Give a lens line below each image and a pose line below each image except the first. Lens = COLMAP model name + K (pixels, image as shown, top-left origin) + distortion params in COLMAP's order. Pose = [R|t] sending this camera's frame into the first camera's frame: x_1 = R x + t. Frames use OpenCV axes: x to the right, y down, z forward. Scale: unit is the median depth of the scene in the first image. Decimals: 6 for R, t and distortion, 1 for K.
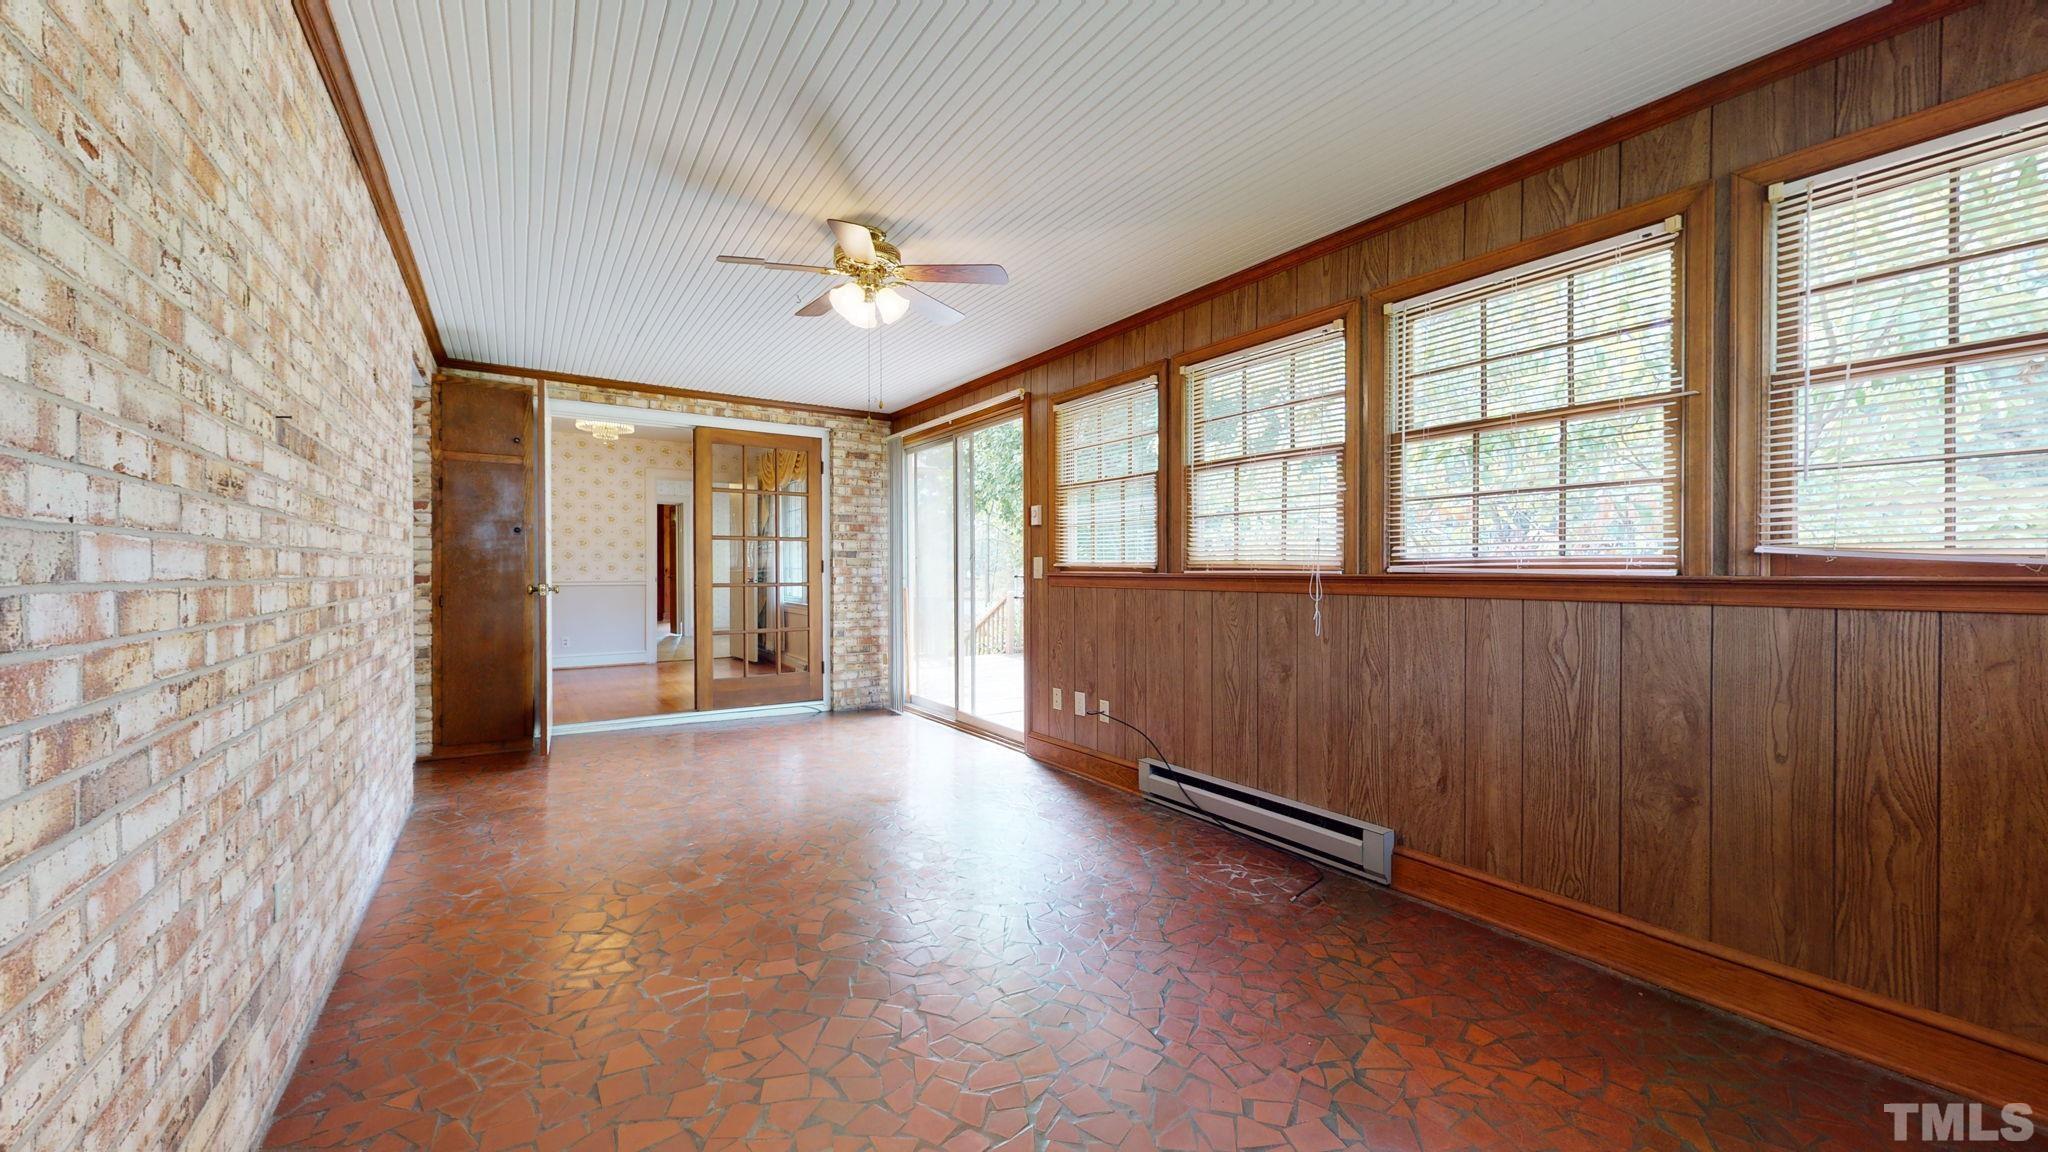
lens RADIAL K [[751.3, 0, 1023.8], [0, 751.3, 579.2], [0, 0, 1]] dist [-0.000046, -0.000131]
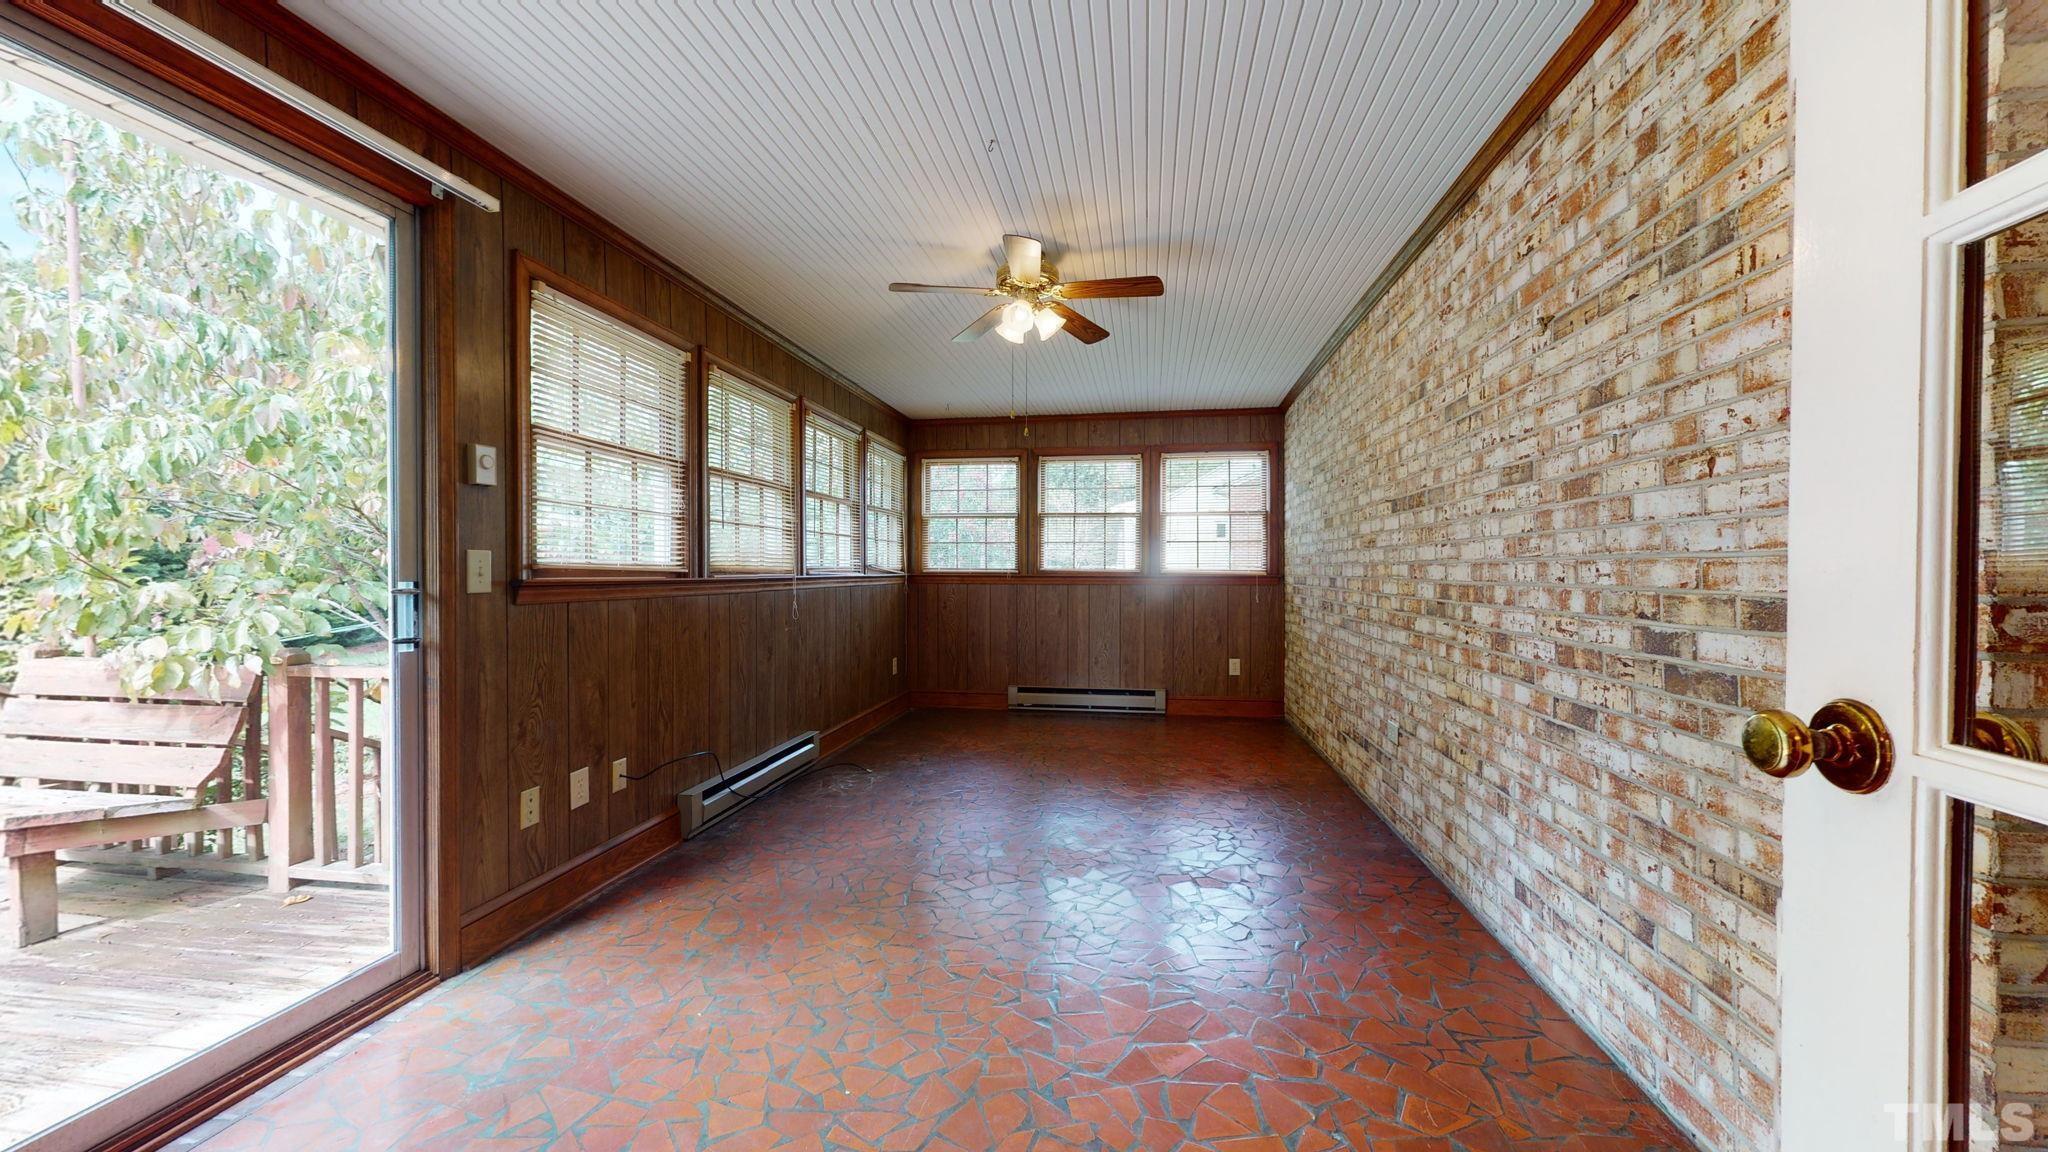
lens RADIAL K [[751.3, 0, 1023.8], [0, 751.3, 579.2], [0, 0, 1]] dist [-0.000046, -0.000131]
pose [[-0.732540, -0.011708, 0.680623, -0.701671], [0.006365, 0.999691, 0.024048, -0.023006], [-0.680694, 0.021948, -0.732239, 1.359766]]
